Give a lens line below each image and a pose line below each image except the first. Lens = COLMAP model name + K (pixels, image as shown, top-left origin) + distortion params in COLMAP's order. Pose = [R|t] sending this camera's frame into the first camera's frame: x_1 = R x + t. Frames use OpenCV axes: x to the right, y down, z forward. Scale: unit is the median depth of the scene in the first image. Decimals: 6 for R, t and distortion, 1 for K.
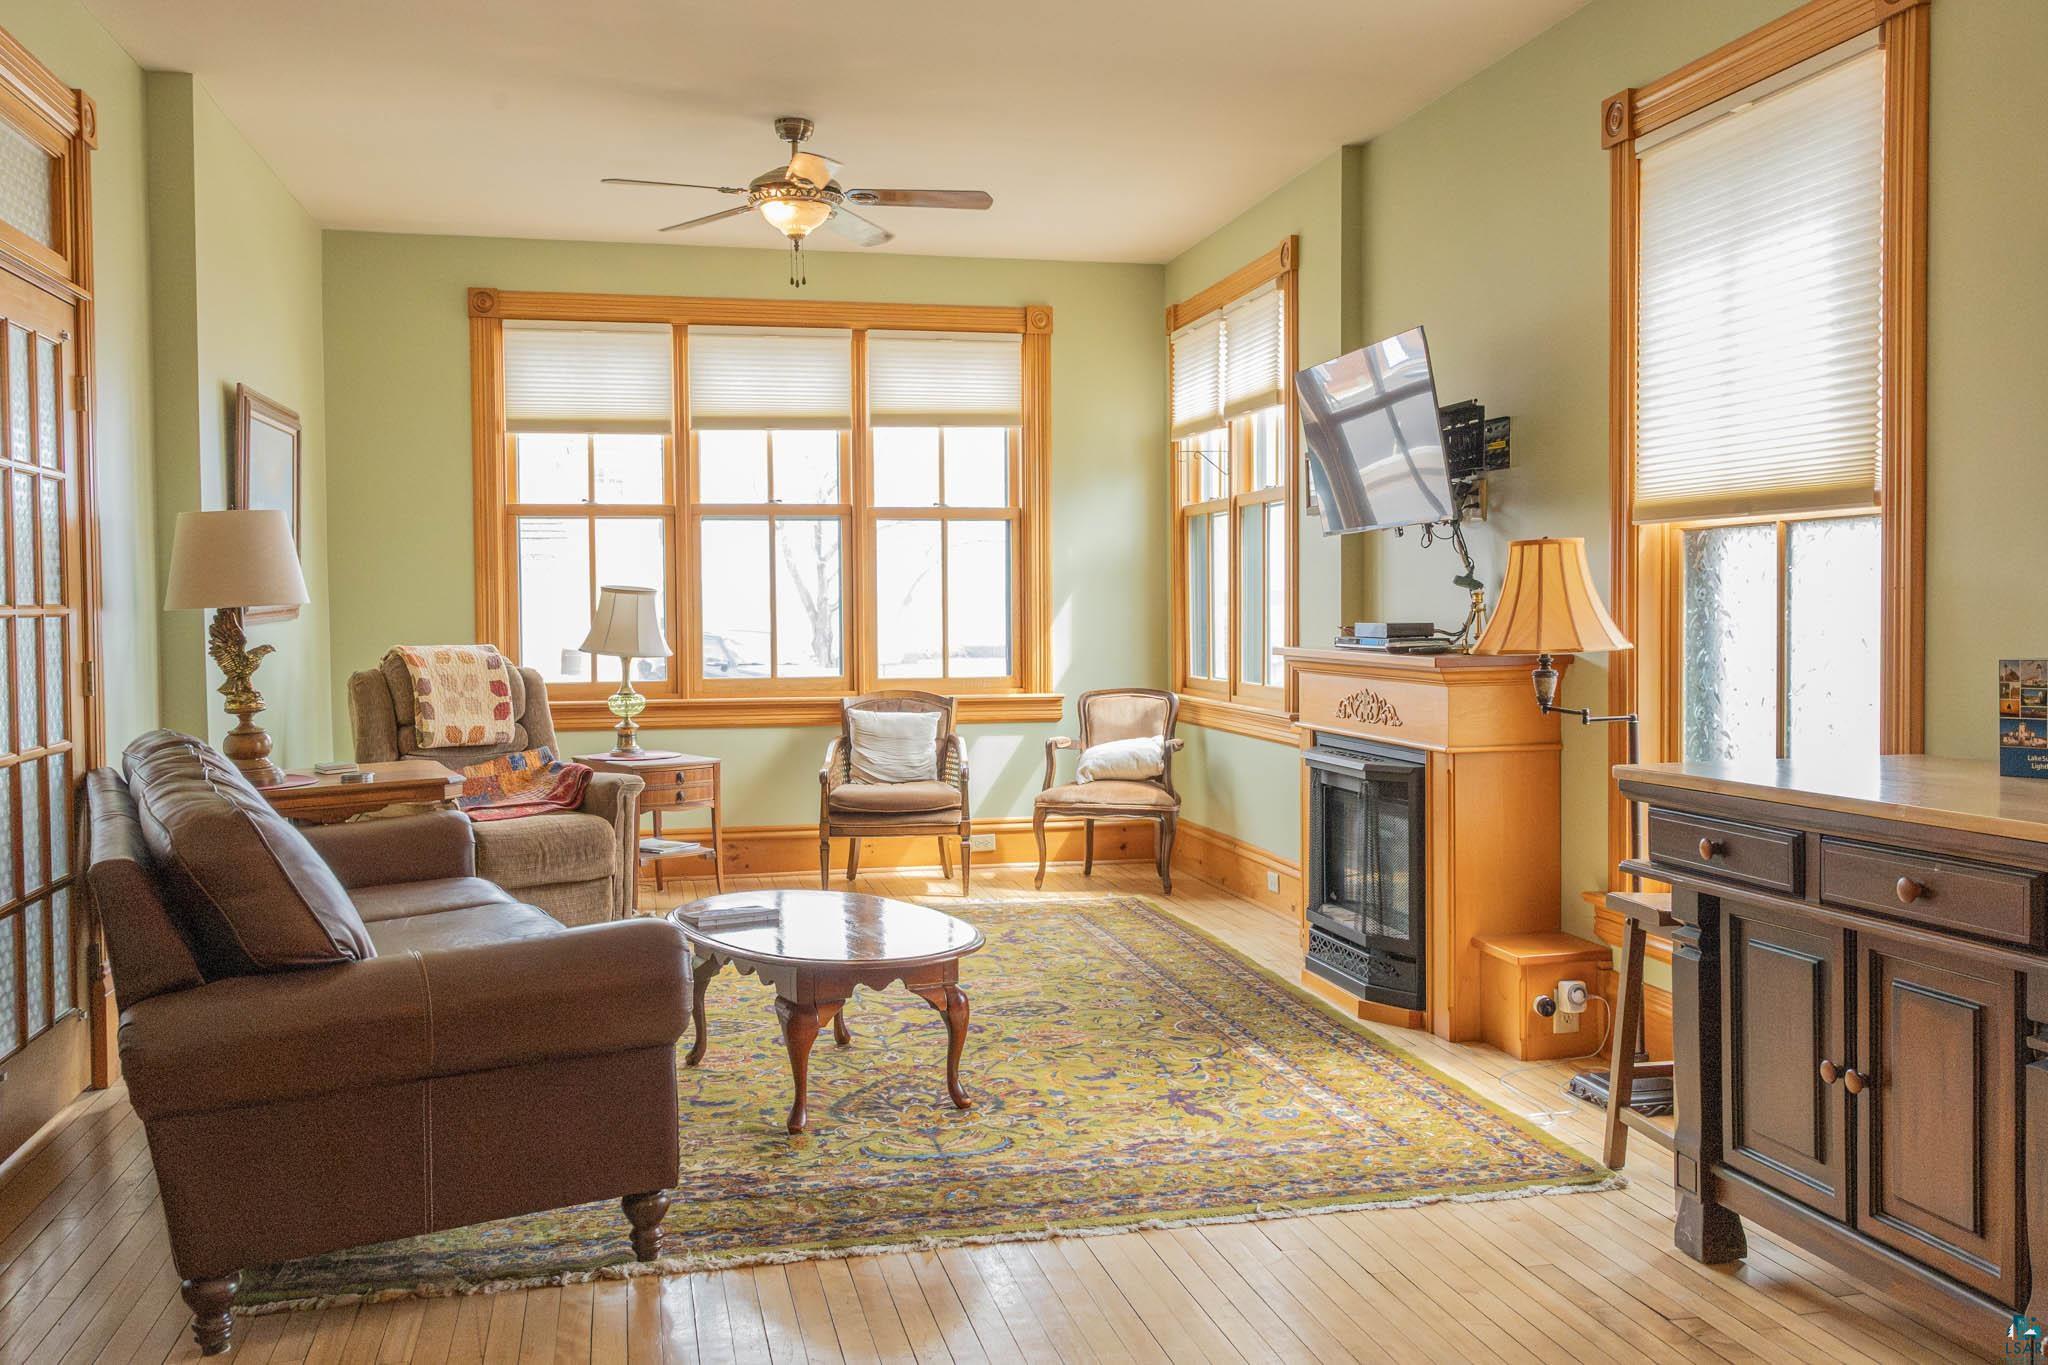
lens RADIAL K [[1927.4, 0, 1024.0], [0, 1927.4, 682.5], [0, 0, 1]] dist [0.010957, 0.015823]
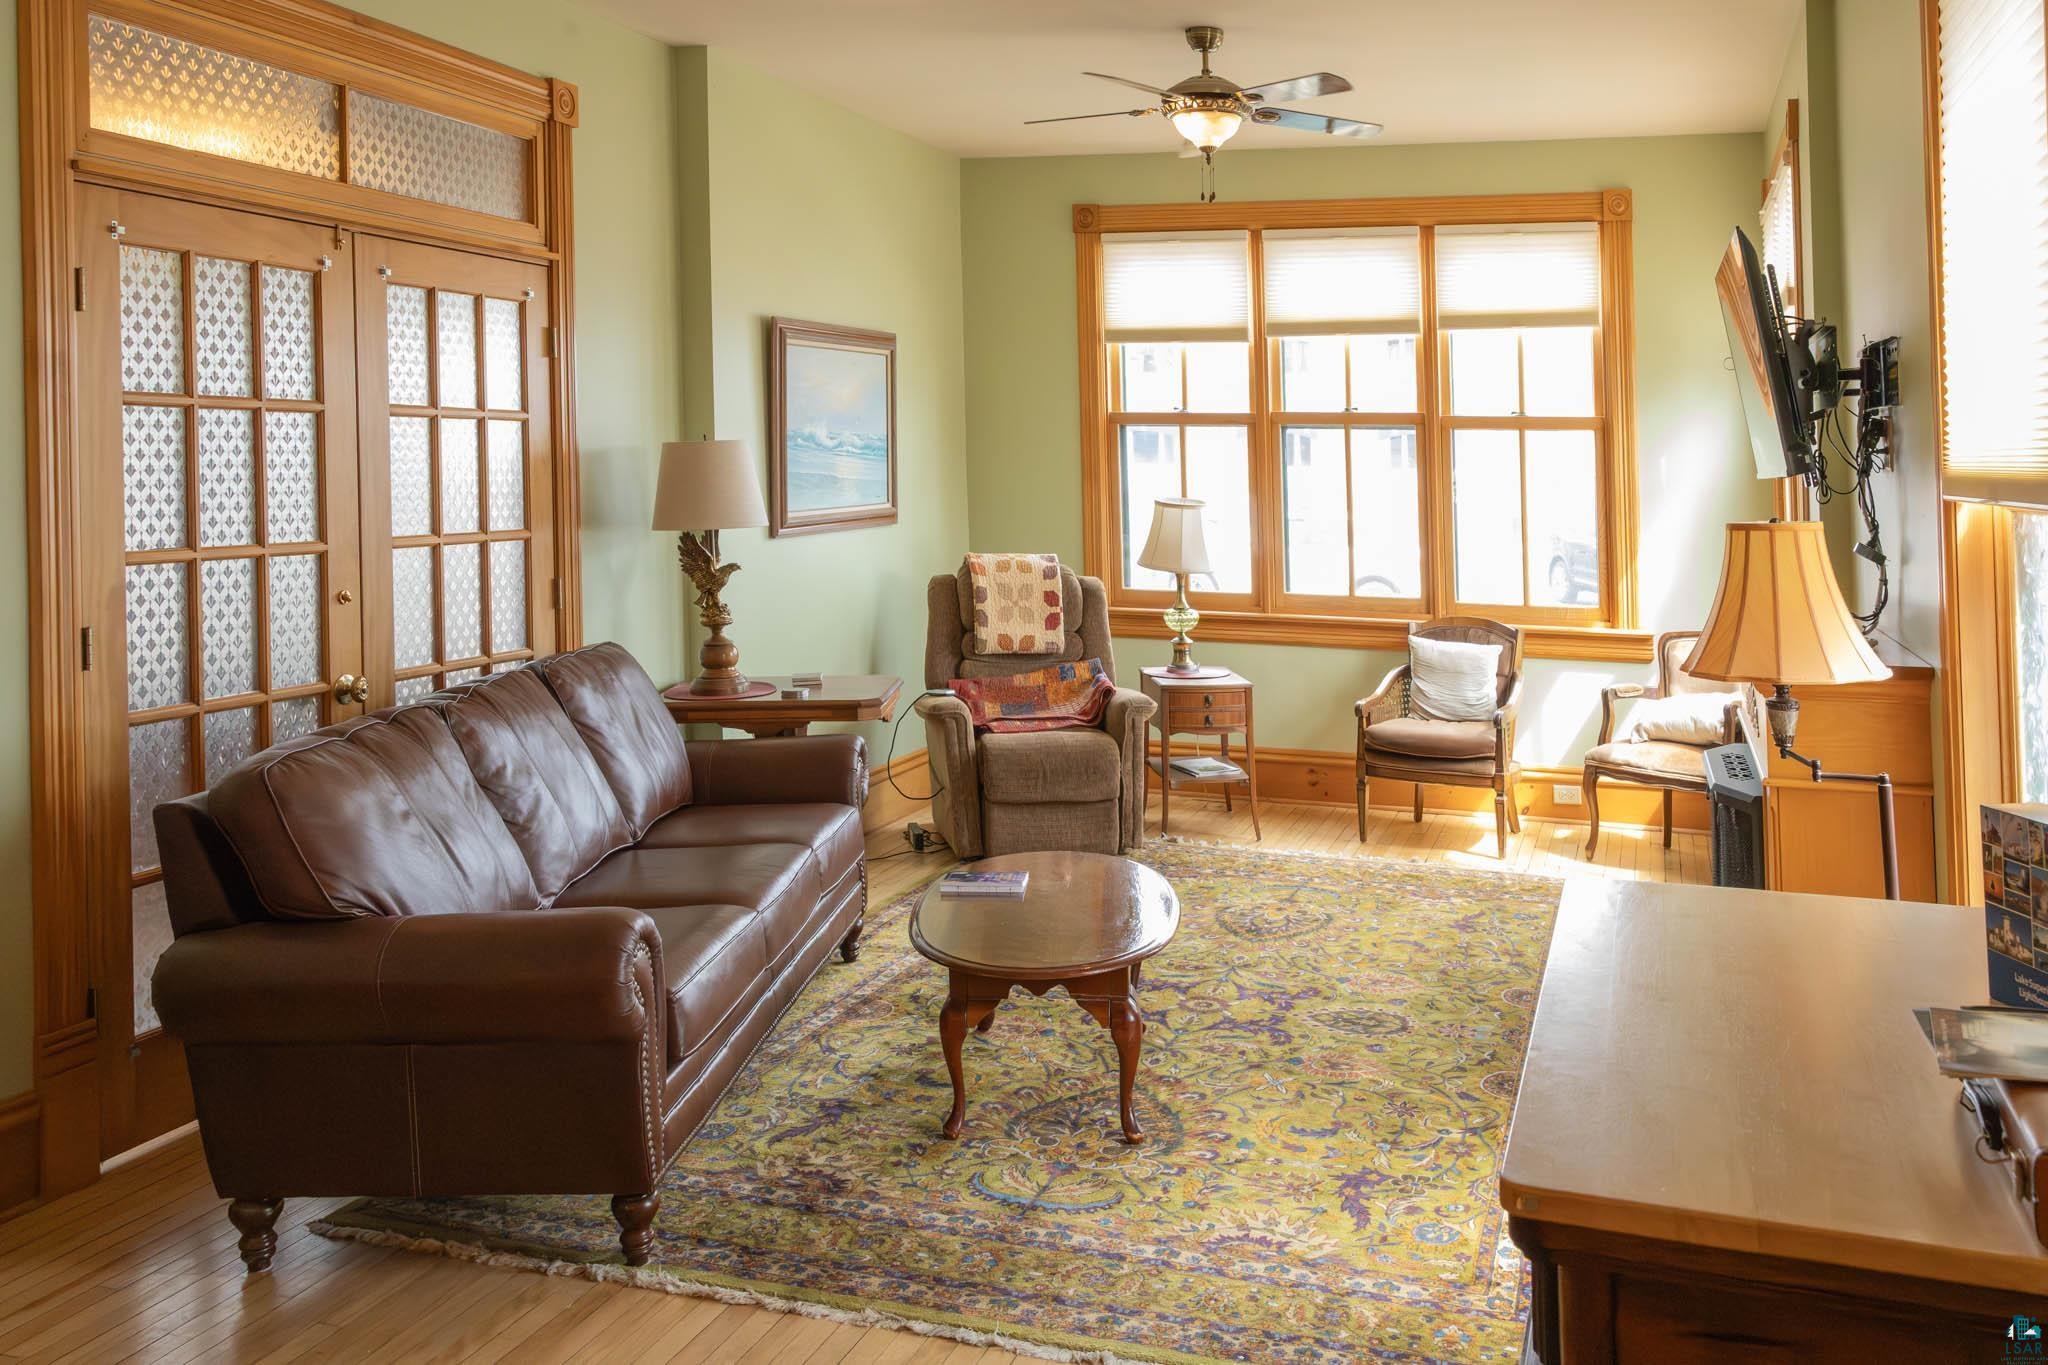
lens RADIAL K [[1890.7, 0, 1025.3], [0, 1890.7, 448.3], [0, 0, 1]] dist [0.013773, 0.000029]
pose [[0.862922, 0.006630, -0.505294, 0.276399], [-0.030489, 0.998775, -0.038964, -0.046637], [0.504416, 0.049028, 0.862067, 0.164478]]
